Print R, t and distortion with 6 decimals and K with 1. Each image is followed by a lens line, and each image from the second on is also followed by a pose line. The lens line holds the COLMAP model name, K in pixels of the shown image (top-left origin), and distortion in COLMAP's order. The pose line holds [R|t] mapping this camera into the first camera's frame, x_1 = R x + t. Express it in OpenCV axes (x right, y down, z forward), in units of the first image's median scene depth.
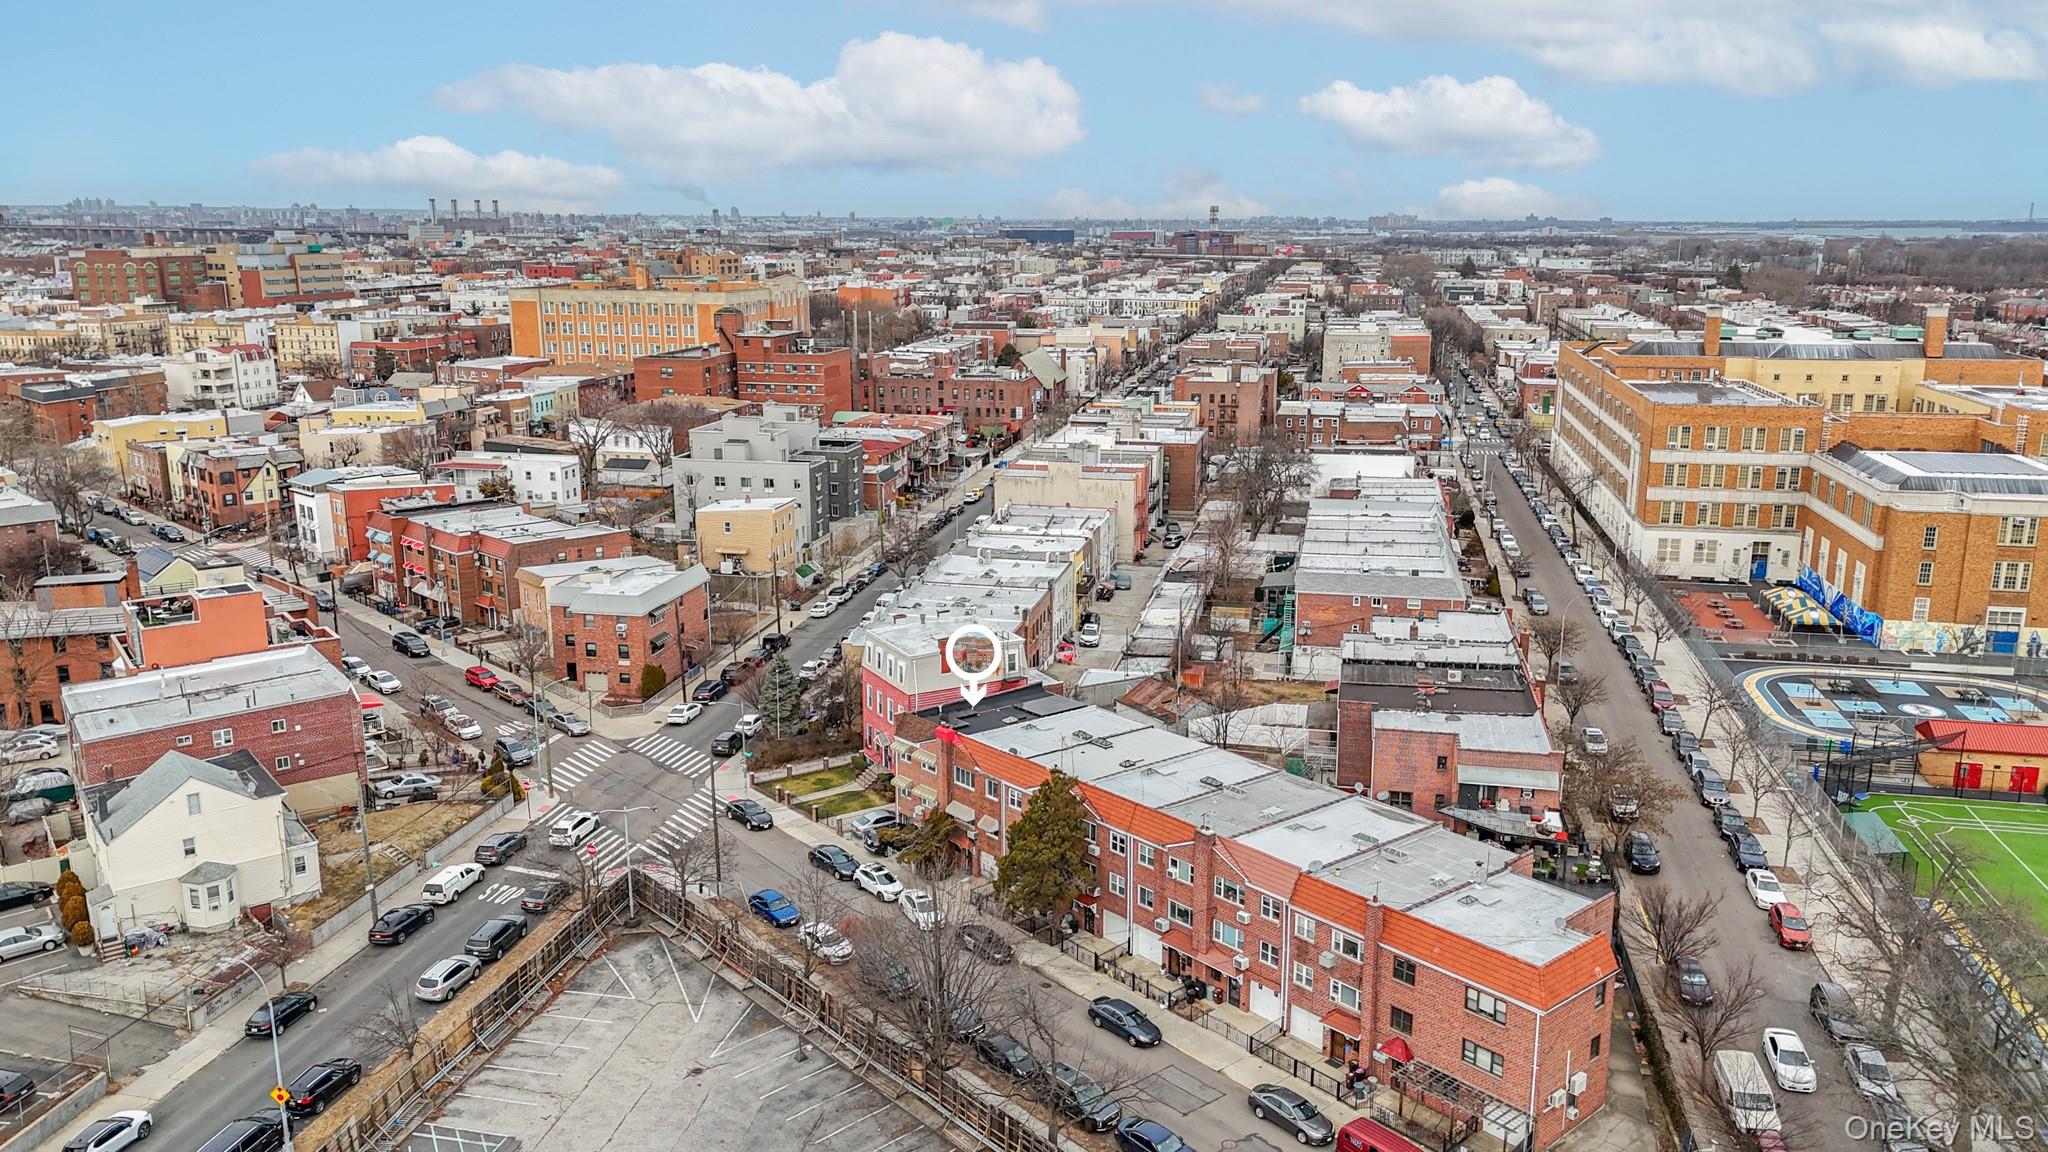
lens RADIAL K [[1532.1, 0, 1024.0], [0, 1532.1, 576.0], [0, 0, 1]] dist [0.001393, 0.000486]
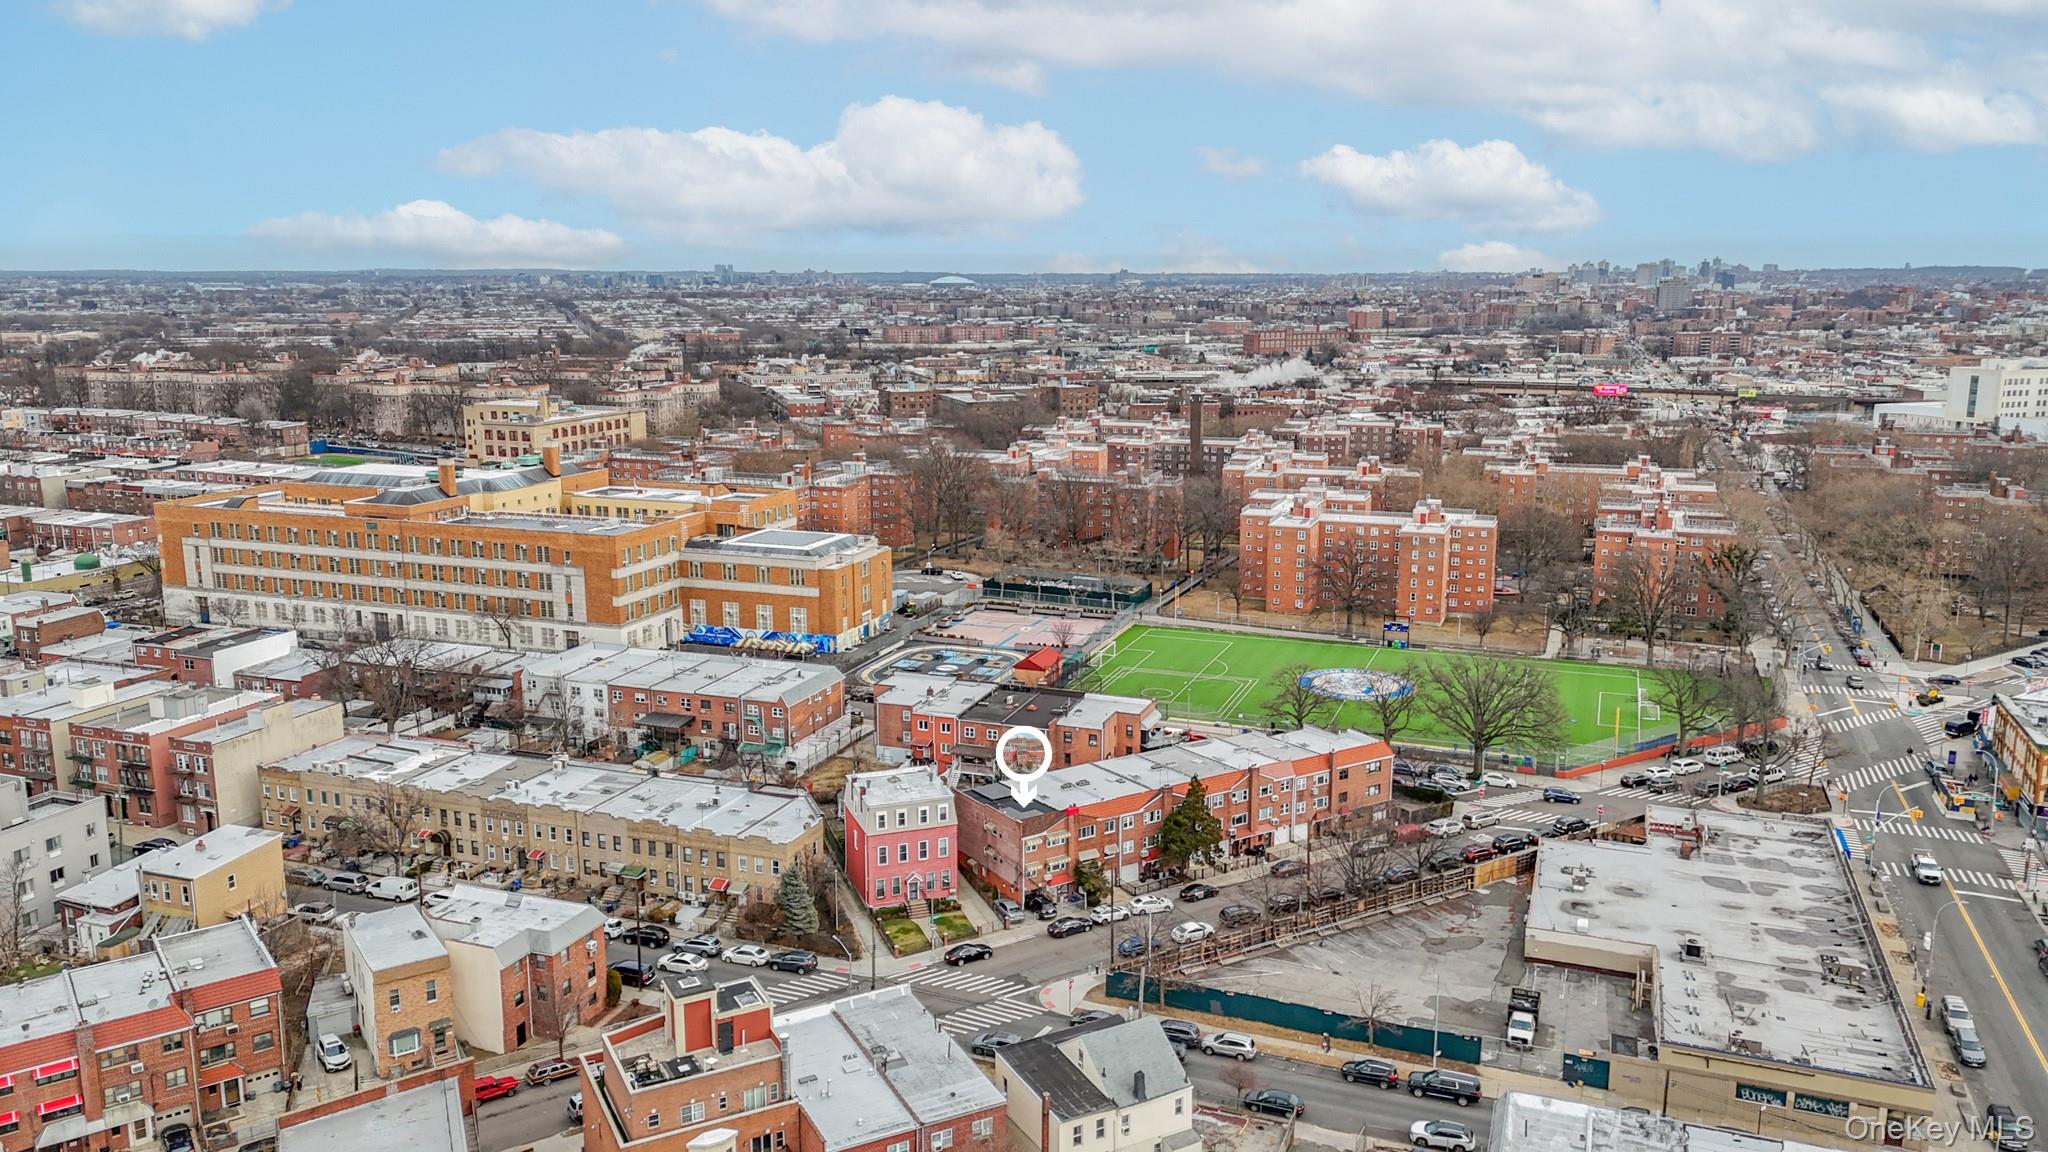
lens RADIAL K [[1532.1, 0, 1024.0], [0, 1532.1, 576.0], [0, 0, 1]] dist [0.001393, 0.000486]
pose [[0.145136, -0.191826, 0.970638, -1.096656], [0.222209, 0.962284, 0.156948, -0.272517], [-0.964136, 0.192906, 0.182287, 0.544014]]
